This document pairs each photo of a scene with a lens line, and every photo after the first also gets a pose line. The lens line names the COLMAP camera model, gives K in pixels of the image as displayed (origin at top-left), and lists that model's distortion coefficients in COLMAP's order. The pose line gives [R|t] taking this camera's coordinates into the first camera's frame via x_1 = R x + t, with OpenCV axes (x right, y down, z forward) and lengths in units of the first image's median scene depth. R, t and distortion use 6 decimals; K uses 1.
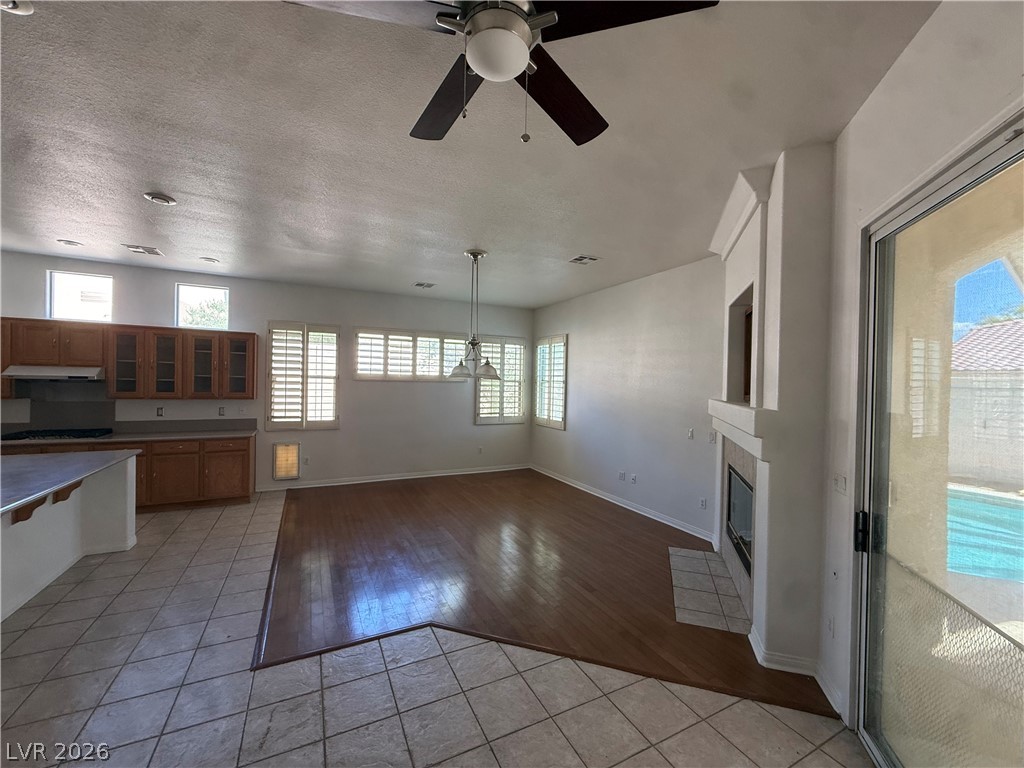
lens RADIAL K [[408.8, 0, 509.7], [0, 408.8, 387.7], [0, 0, 1]] dist [-0.000450, 0.000233]
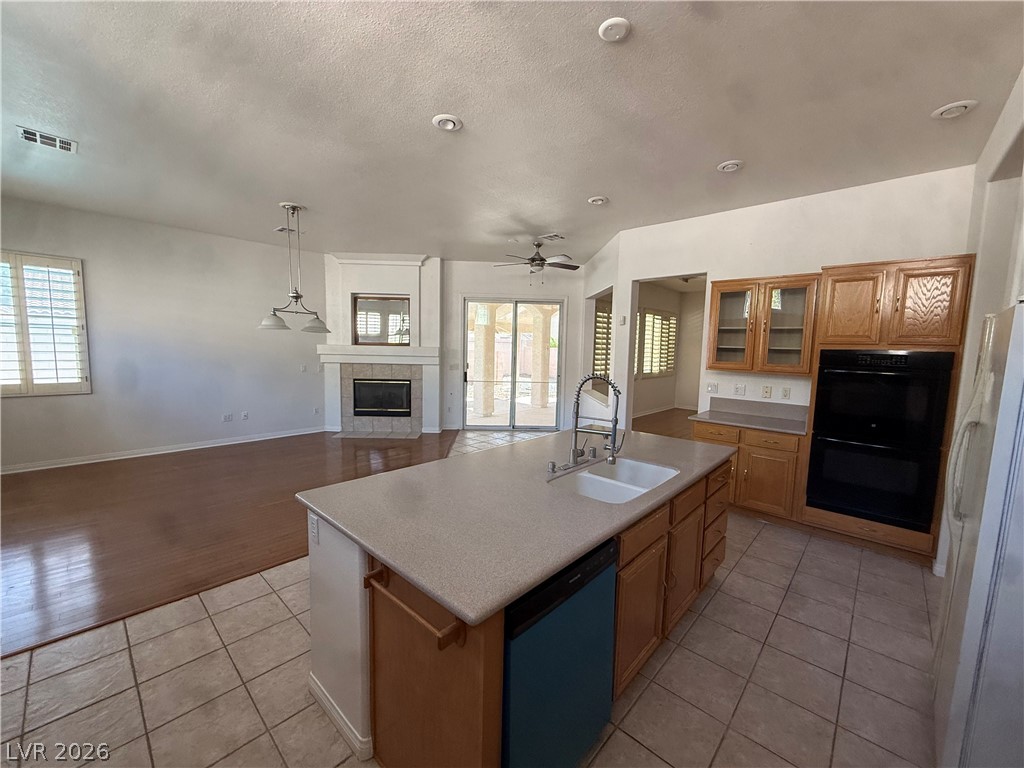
lens RADIAL K [[408.8, 0, 510.9], [0, 408.8, 386.1], [0, 0, 1]] dist [-0.000450, 0.000233]
pose [[-0.355953, -0.120809, 0.926662, -0.918397], [-0.019093, 0.992342, 0.122037, -0.014798], [-0.934309, 0.025746, -0.355534, 0.625235]]
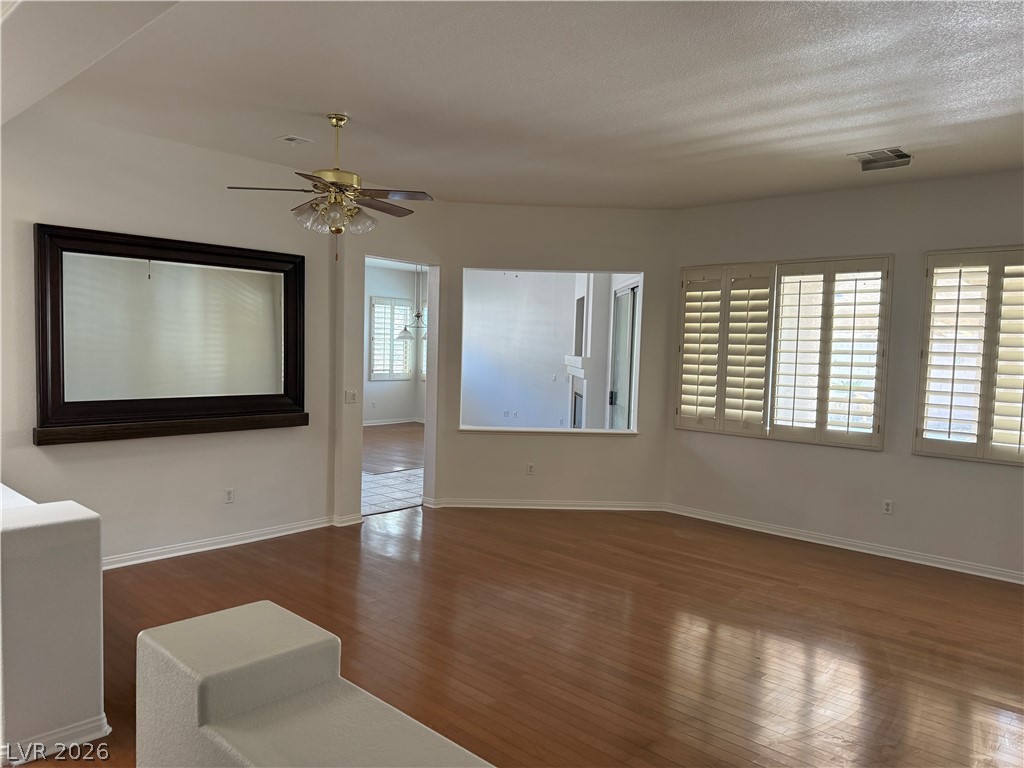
lens RADIAL K [[718.2, 0, 504.9], [0, 718.2, 390.4], [0, 0, 1]] dist [0.086406, -0.110006]
pose [[0.935458, -0.015717, 0.353089, -0.510128], [-0.006131, 0.998139, 0.060673, -0.001507], [-0.353385, -0.058922, 0.933620, -1.086009]]
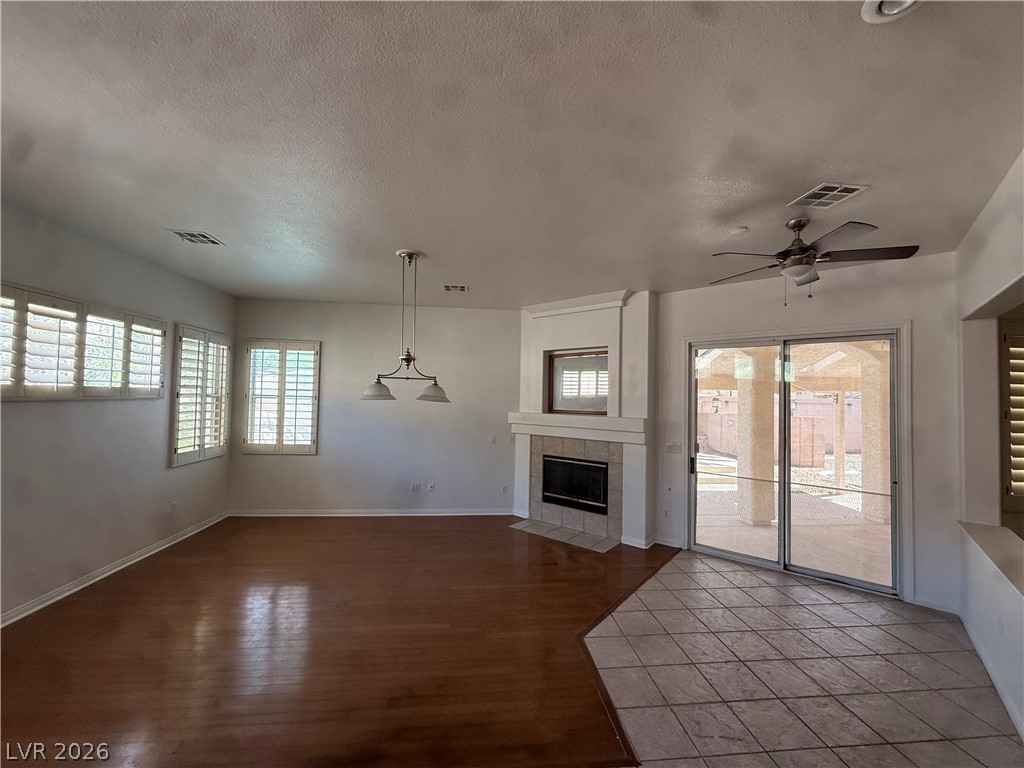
lens RADIAL K [[408.8, 0, 511.3], [0, 408.8, 387.4], [0, 0, 1]] dist [-0.000450, 0.000233]
pose [[0.355888, 0.010343, 0.934472, -0.580714], [-0.001107, 0.999943, -0.010646, -0.030168], [-0.934528, 0.002754, 0.355879, 0.360054]]
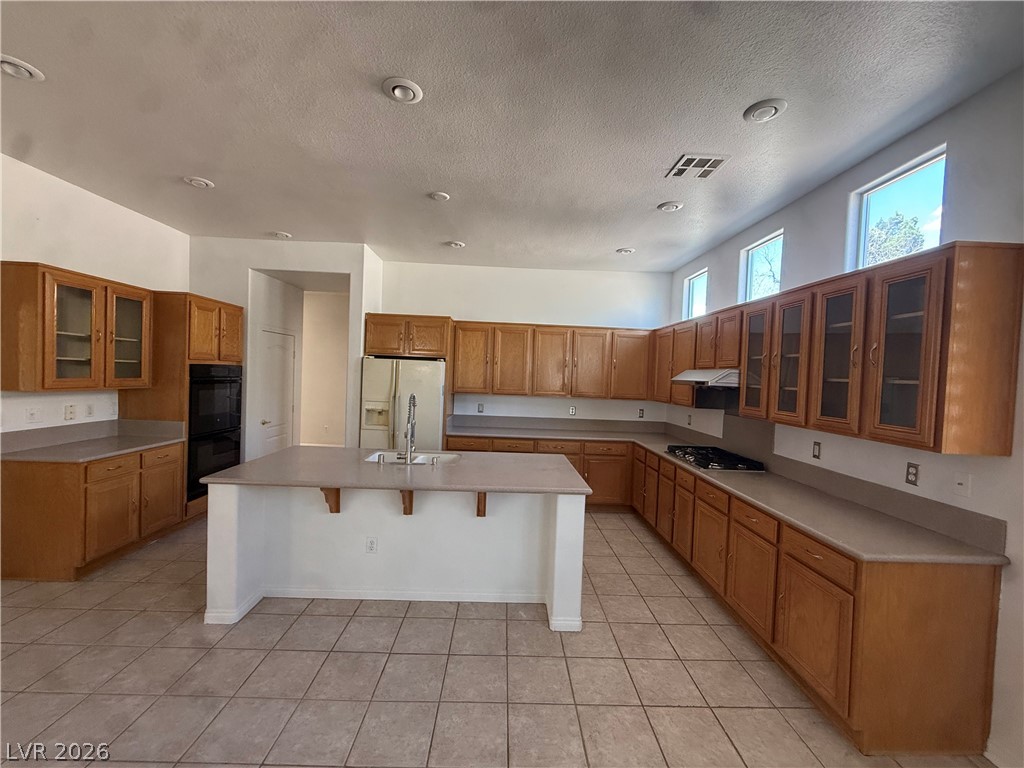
lens RADIAL K [[408.8, 0, 511.9], [0, 408.8, 386.7], [0, 0, 1]] dist [-0.000450, 0.000233]
pose [[-0.425231, -0.008512, -0.905045, -0.182472], [-0.056712, 0.998241, 0.017258, -0.008757], [0.903306, 0.058665, -0.424966, 0.765443]]
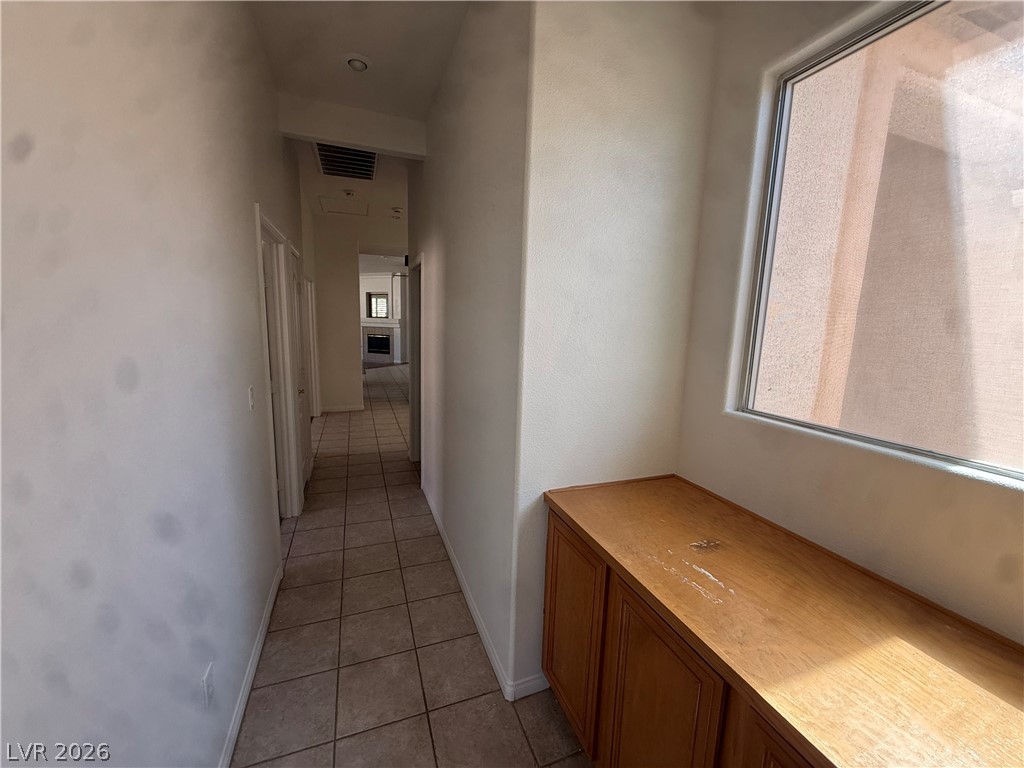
lens RADIAL K [[408.8, 0, 512.1], [0, 408.8, 383.3], [0, 0, 1]] dist [-0.000450, 0.000233]
pose [[0.091948, -0.162018, 0.982495, -2.008633], [-0.020922, 0.986142, 0.164578, -0.012930], [-0.995544, -0.035688, 0.087285, -0.443129]]
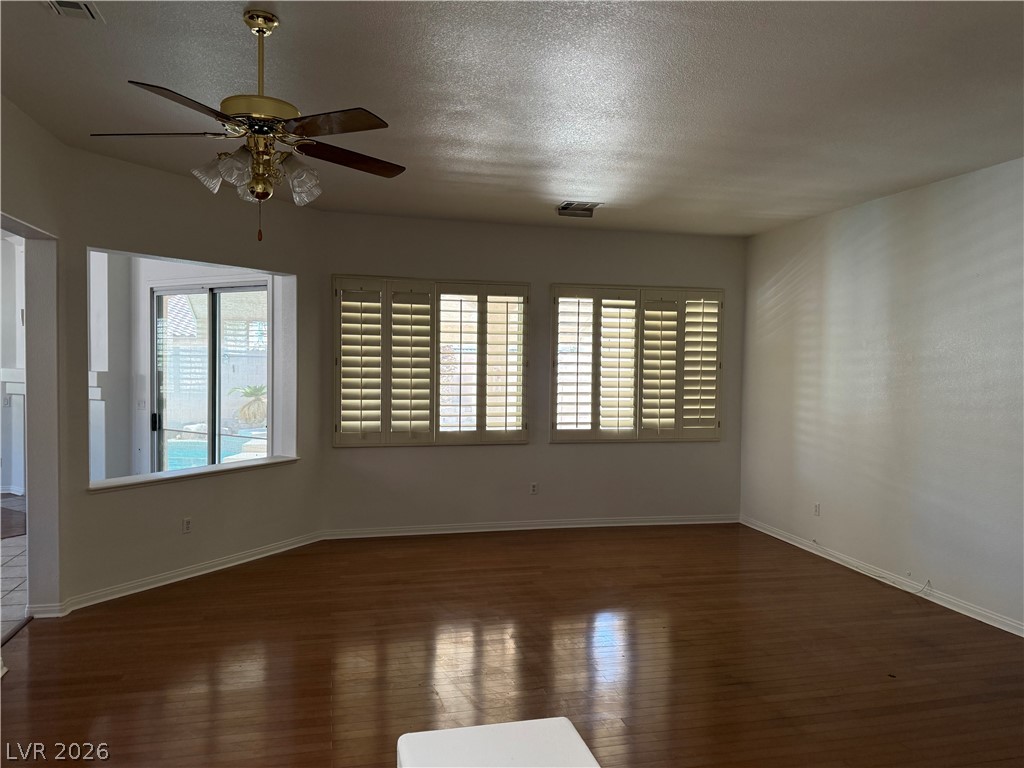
lens RADIAL K [[718.2, 0, 505.1], [0, 718.2, 383.1], [0, 0, 1]] dist [0.086406, -0.110006]
pose [[0.215402, -0.044355, 0.975518, -0.848139], [-0.000645, 0.998961, 0.045563, -0.017105], [-0.976525, -0.010443, 0.215150, -0.566582]]
